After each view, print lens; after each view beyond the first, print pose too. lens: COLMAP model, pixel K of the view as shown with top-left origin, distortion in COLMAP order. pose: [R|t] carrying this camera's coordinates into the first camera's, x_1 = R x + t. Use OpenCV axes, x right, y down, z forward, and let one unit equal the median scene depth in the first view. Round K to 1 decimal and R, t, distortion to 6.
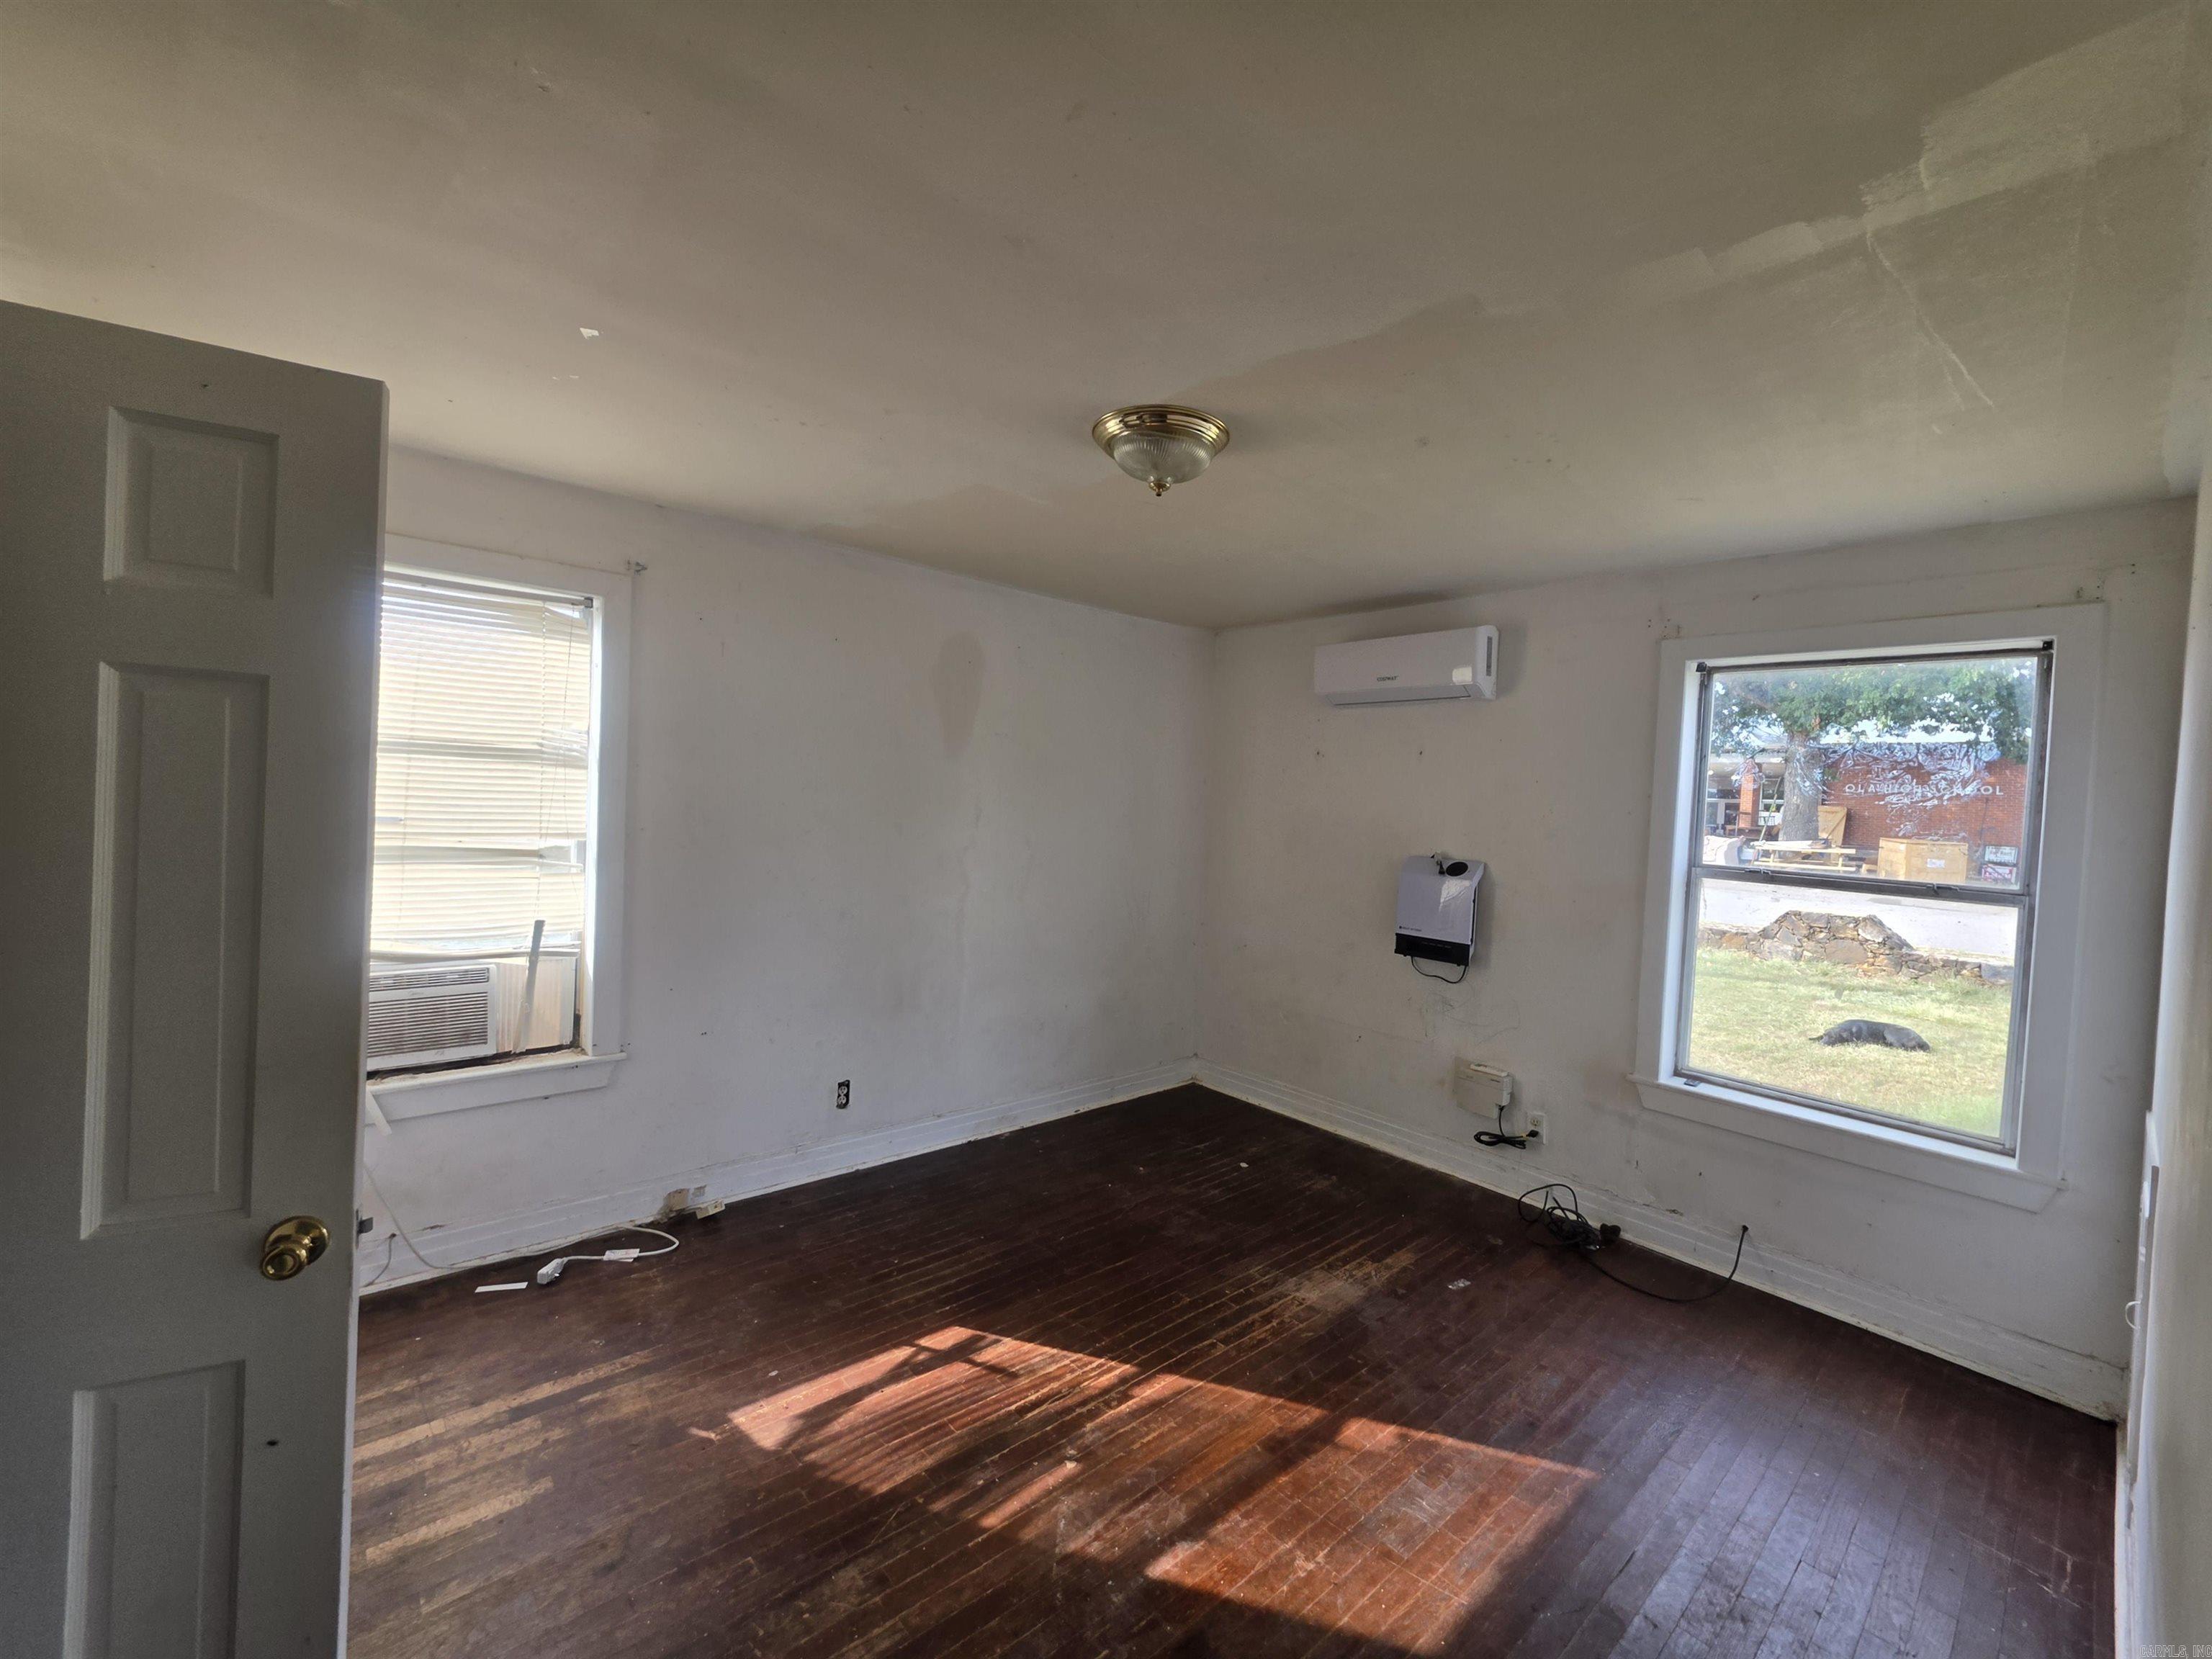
lens RADIAL K [[902.2, 0, 1114.9], [0, 902.2, 822.8], [0, 0, 1]] dist [-0.001428, -0.000052]
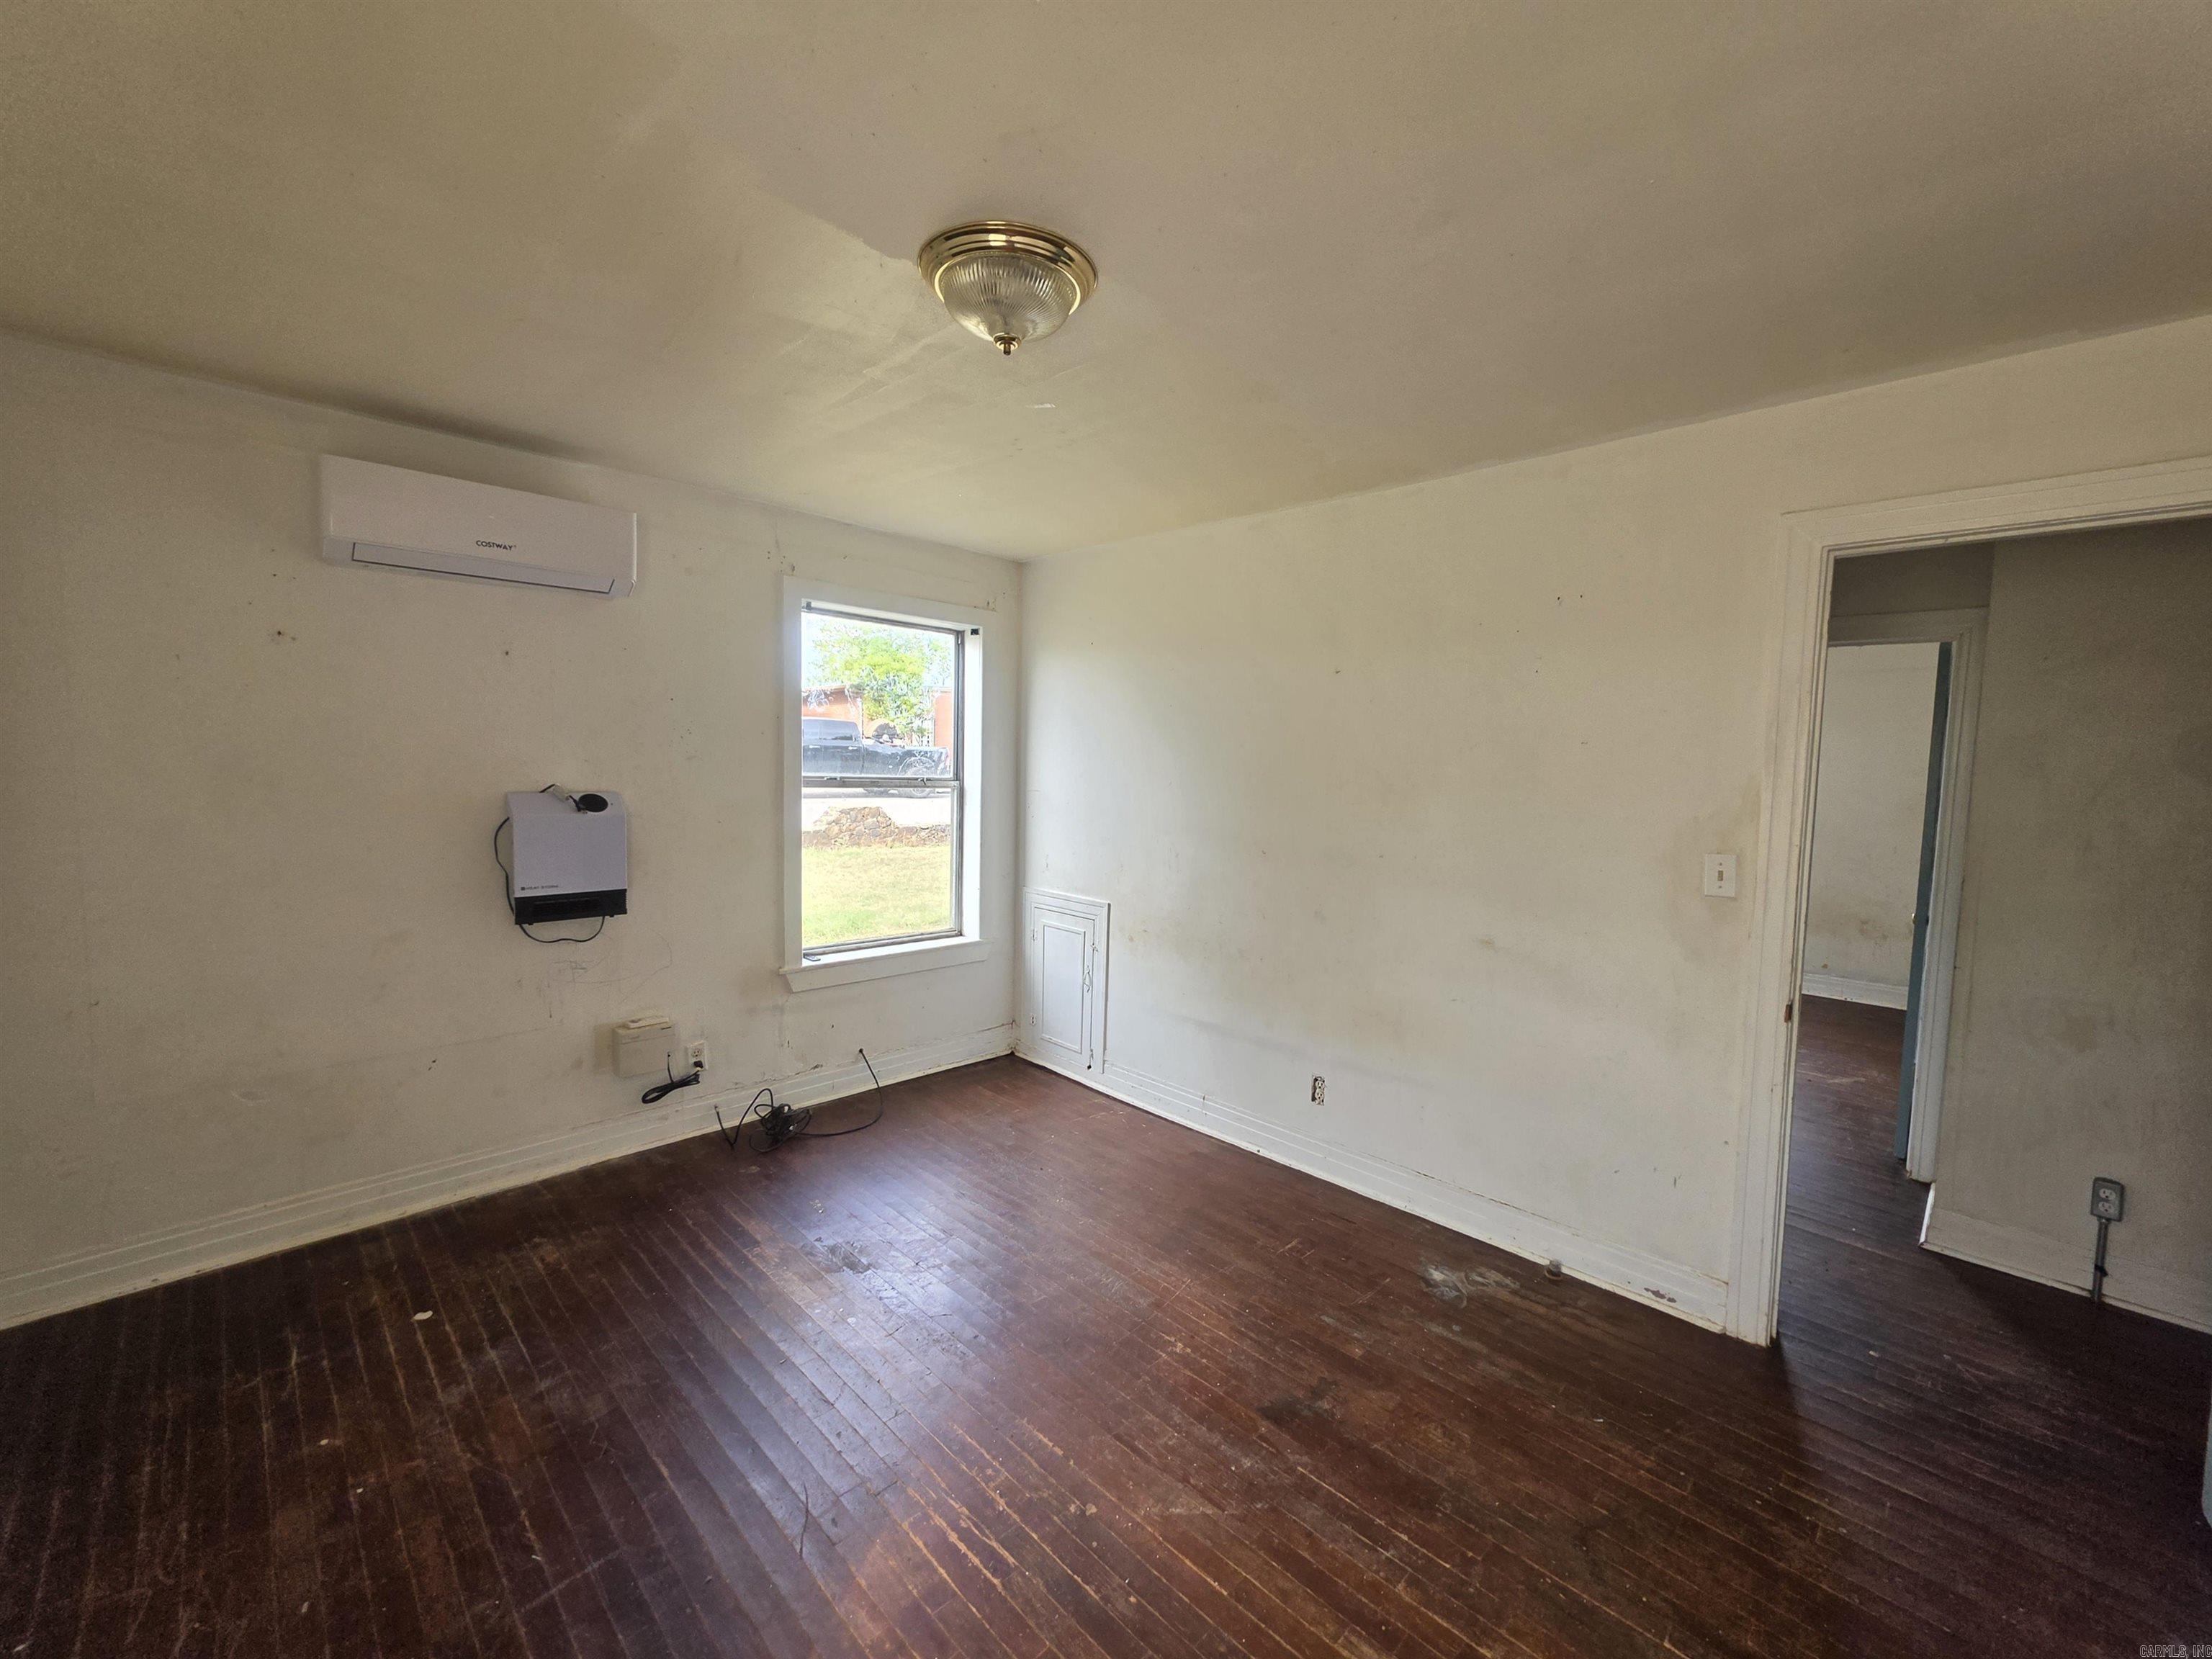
lens RADIAL K [[902.2, 0, 1114.9], [0, 902.2, 822.8], [0, 0, 1]] dist [-0.001428, -0.000052]
pose [[-0.073872, -0.124114, 0.989514, -0.495051], [-0.004344, 0.992256, 0.124134, -0.036838], [-0.997258, 0.004871, -0.073839, 0.613972]]
